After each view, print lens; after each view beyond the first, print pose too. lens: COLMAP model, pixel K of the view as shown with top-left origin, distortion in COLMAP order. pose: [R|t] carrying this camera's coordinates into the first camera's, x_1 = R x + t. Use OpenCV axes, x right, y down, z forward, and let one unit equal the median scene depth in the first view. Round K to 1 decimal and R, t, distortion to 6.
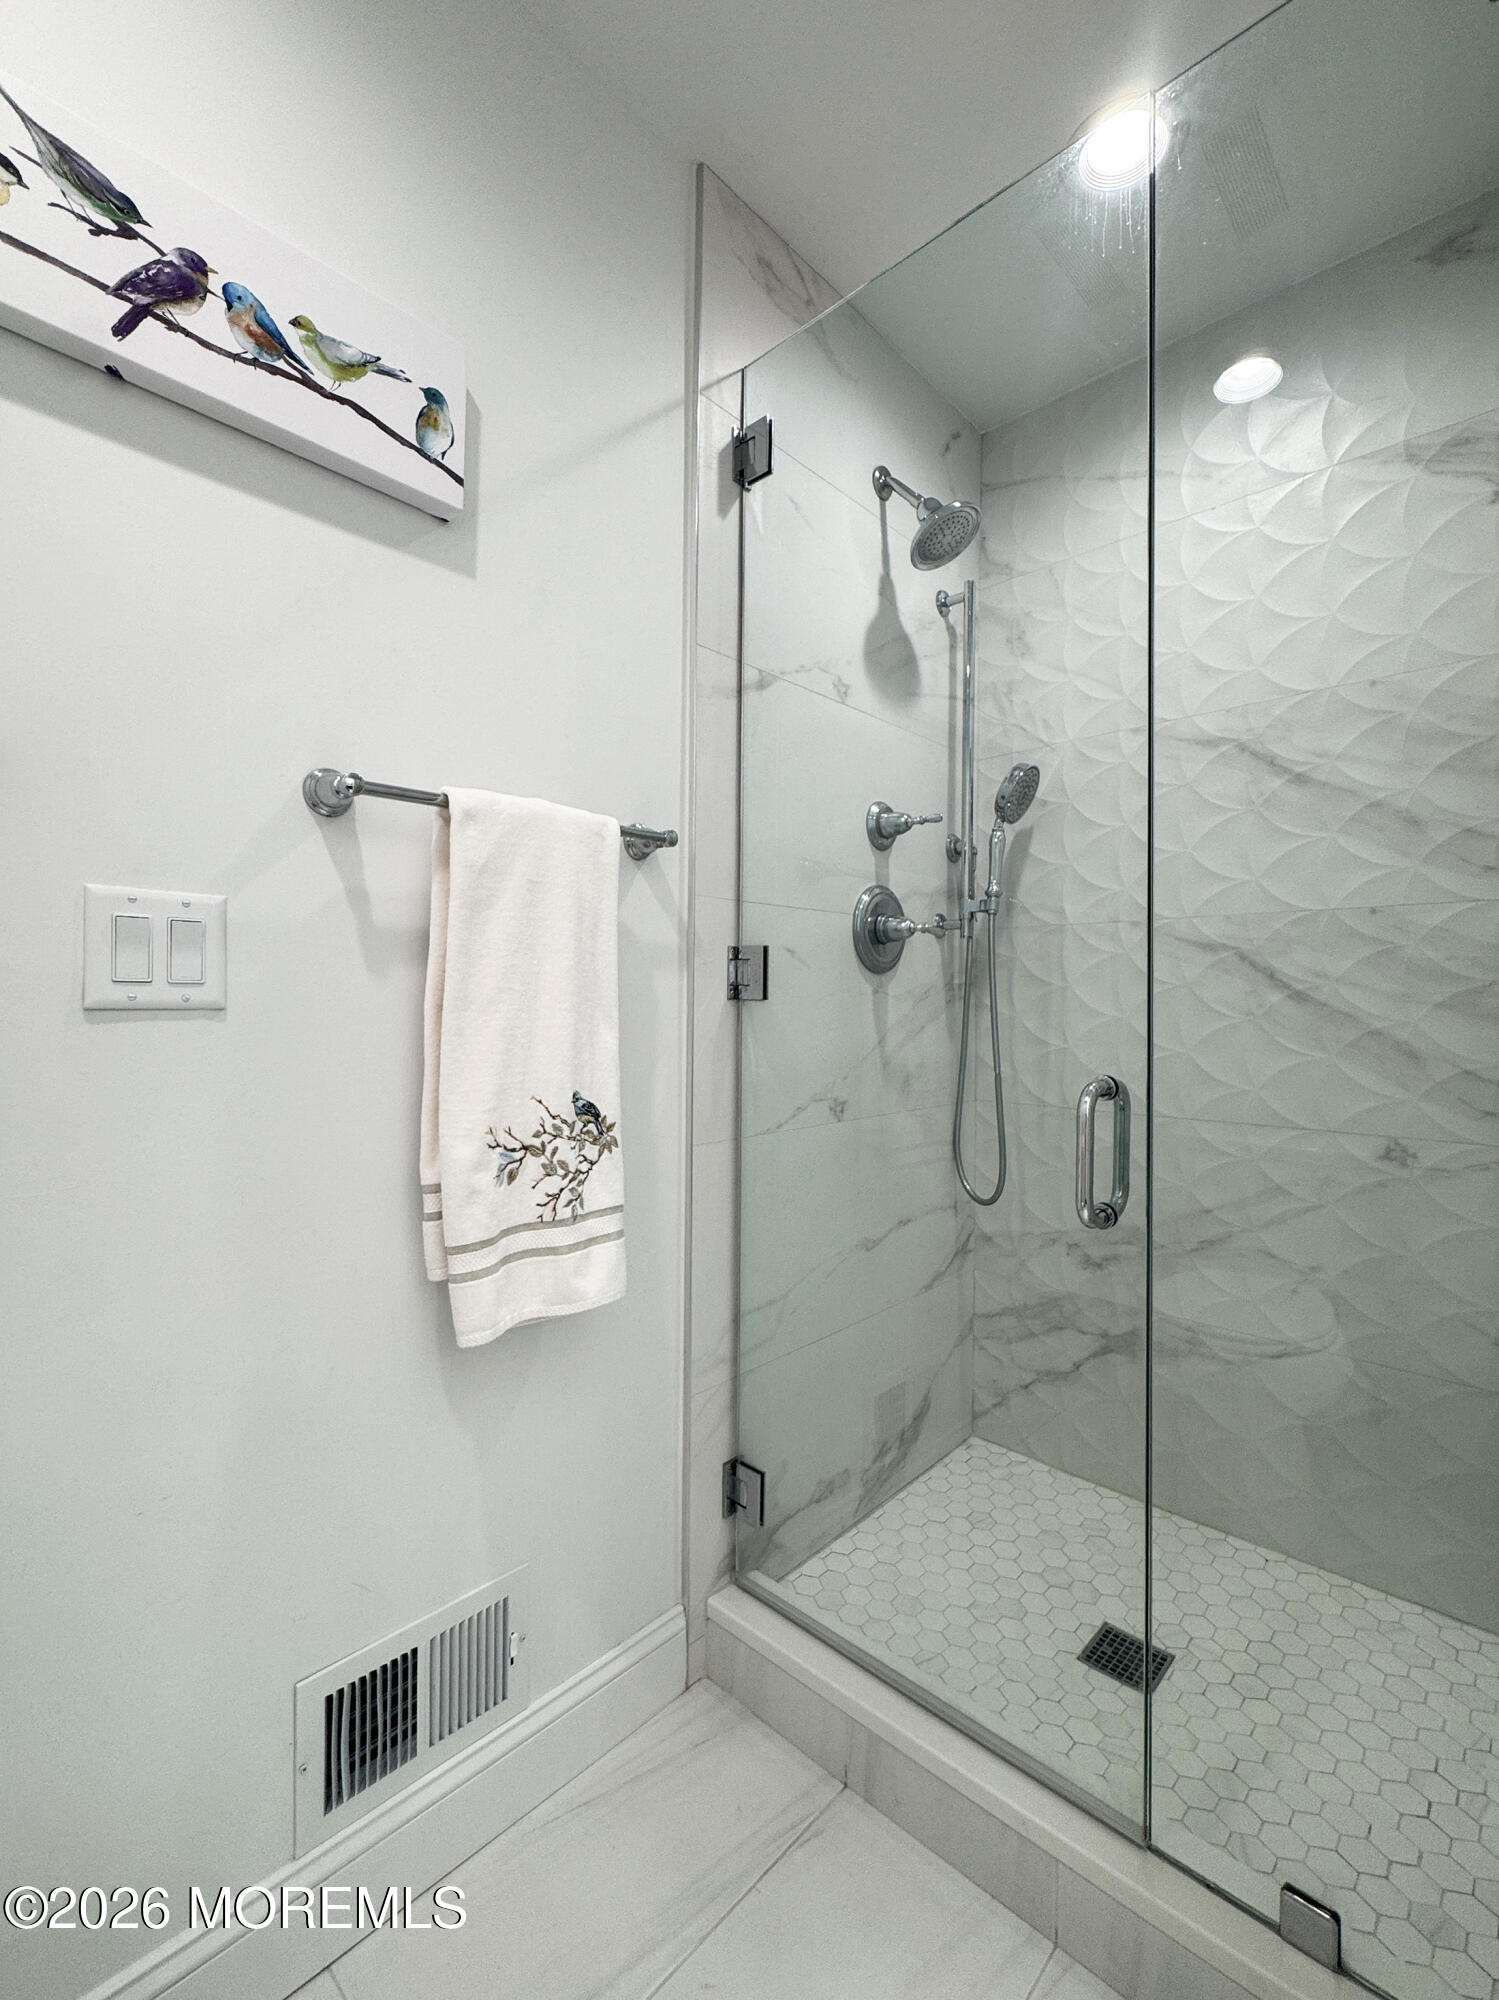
lens RADIAL K [[878.5, 0, 749.5], [0, 878.5, 1000.0], [0, 0, 1]] dist [-0.000373, 0.000685]
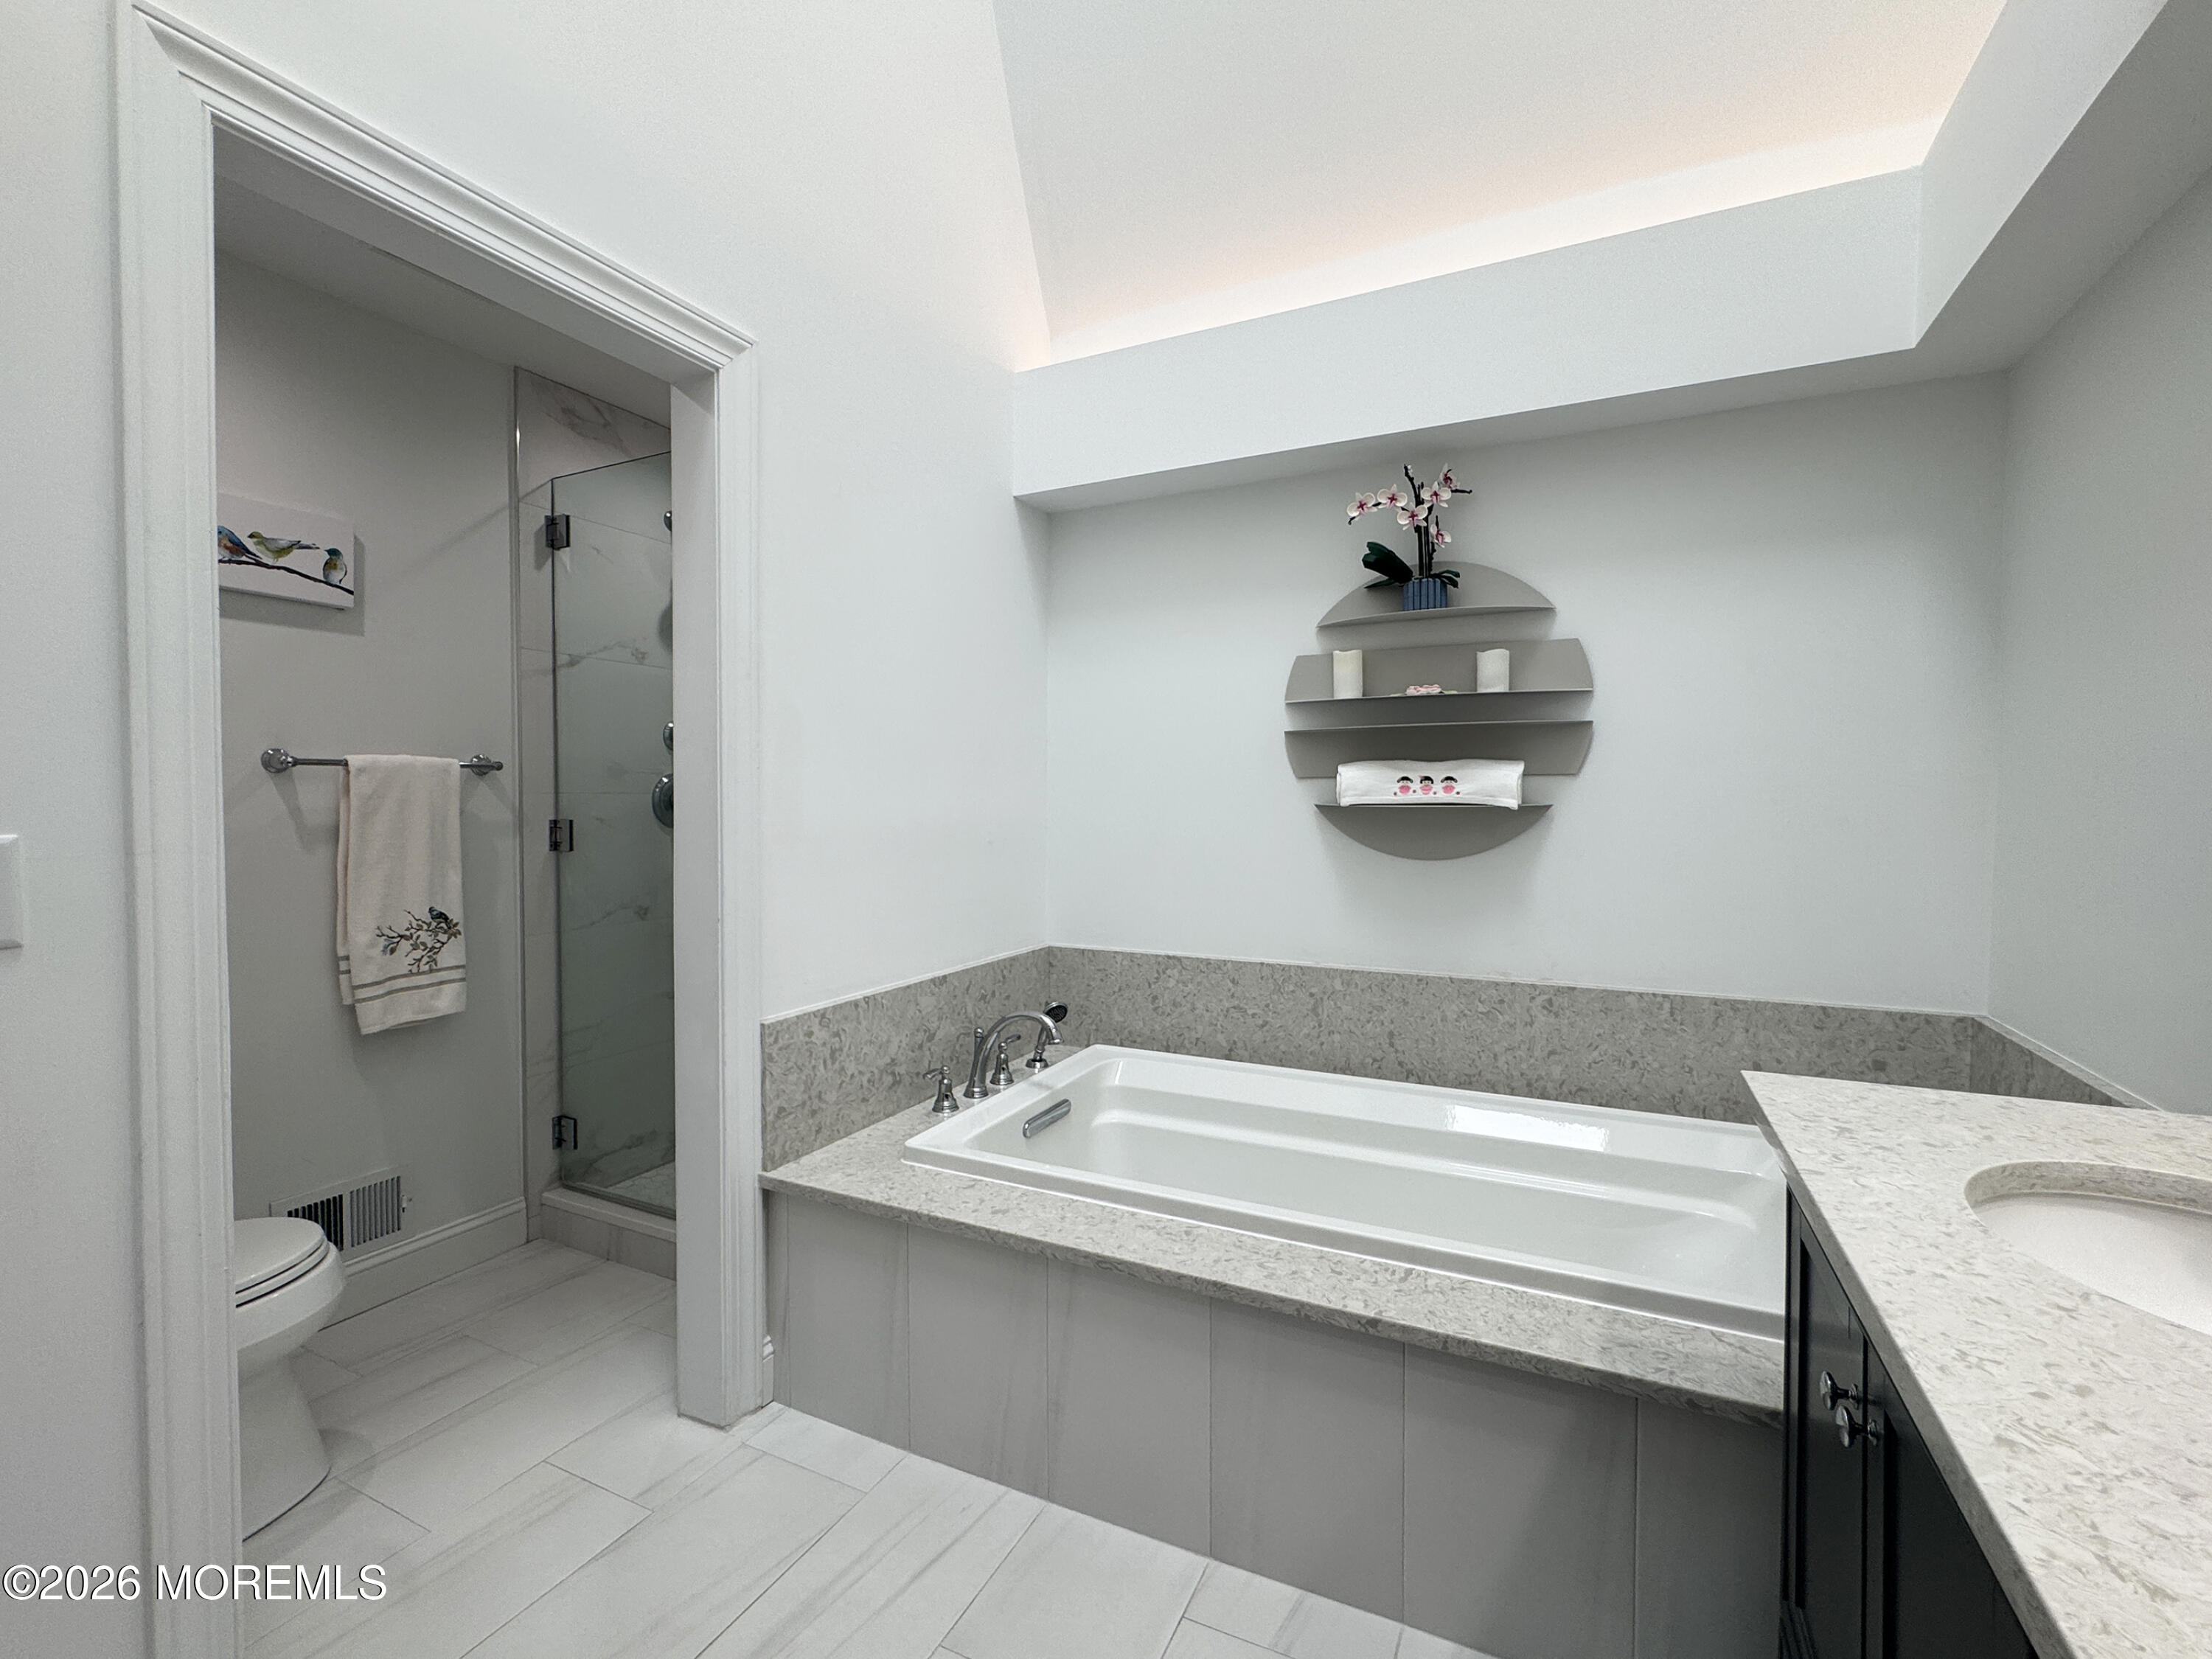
lens RADIAL K [[971.6, 0, 1106.0], [0, 971.6, 829.5], [0, 0, 1]] dist [-0.000373, 0.000685]
pose [[0.954959, -0.013101, 0.296449, 0.606681], [0.003615, 0.999464, 0.032523, -0.134426], [-0.296717, -0.029986, 0.954495, -1.526027]]
